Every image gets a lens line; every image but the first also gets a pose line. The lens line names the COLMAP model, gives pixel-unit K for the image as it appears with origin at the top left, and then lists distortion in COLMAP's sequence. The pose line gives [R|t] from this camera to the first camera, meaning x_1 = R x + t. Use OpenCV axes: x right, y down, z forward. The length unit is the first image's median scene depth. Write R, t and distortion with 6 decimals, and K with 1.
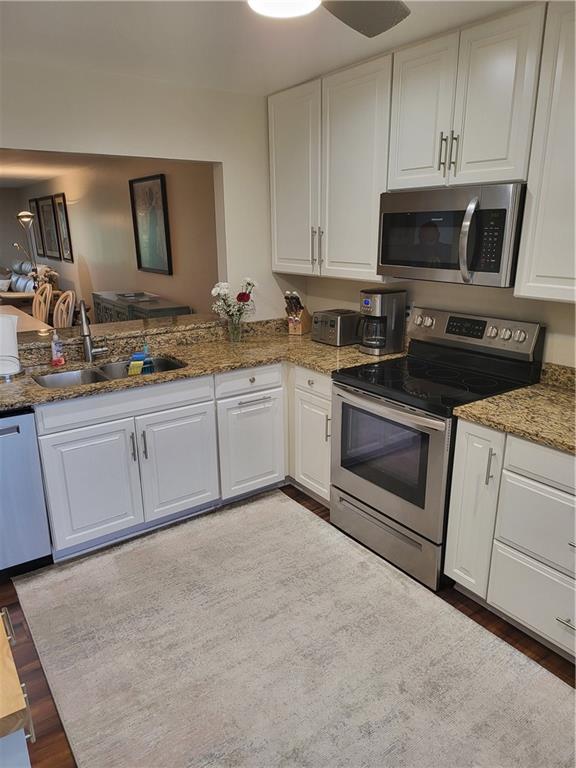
lens RADIAL K [[532.7, 0, 289.9], [0, 532.7, 388.0], [0, 0, 1]] dist [0.066713, -0.079673]
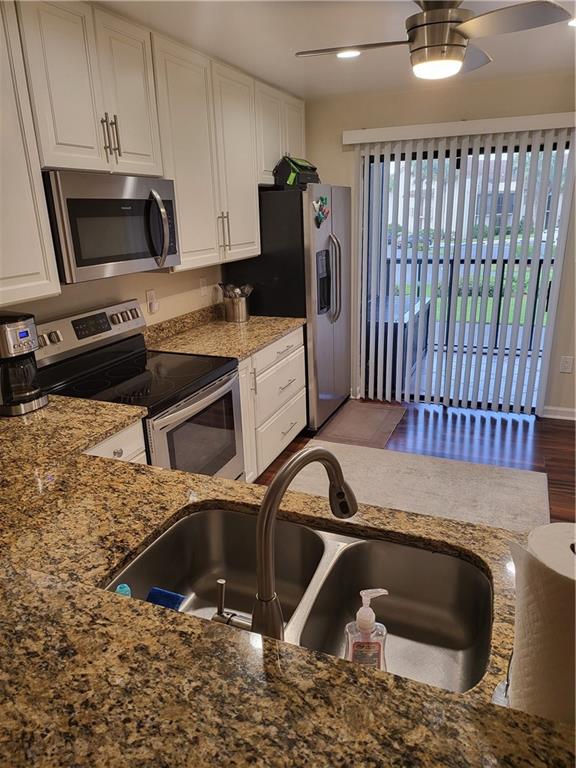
lens RADIAL K [[532.7, 0, 289.9], [0, 532.7, 388.0], [0, 0, 1]] dist [0.066713, -0.079673]
pose [[-0.544099, -0.237899, 0.804587, -0.649760], [0.275057, 0.855387, 0.438926, -0.342289], [-0.792654, 0.460127, -0.399980, 1.171181]]
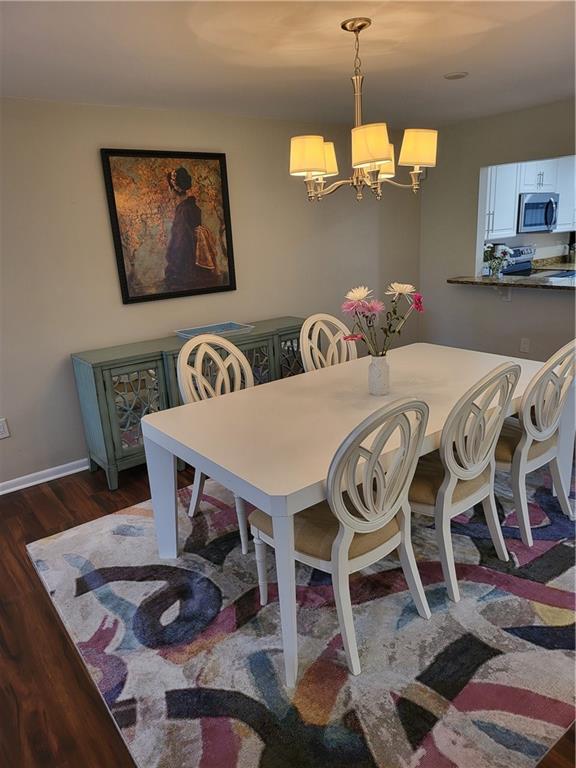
lens RADIAL K [[532.7, 0, 289.9], [0, 532.7, 388.0], [0, 0, 1]] dist [0.066713, -0.079673]
pose [[-0.044209, -0.269062, 0.962108, -2.042146], [0.336391, 0.902803, 0.267934, -0.548703], [-0.940684, 0.335490, 0.050598, 2.014778]]
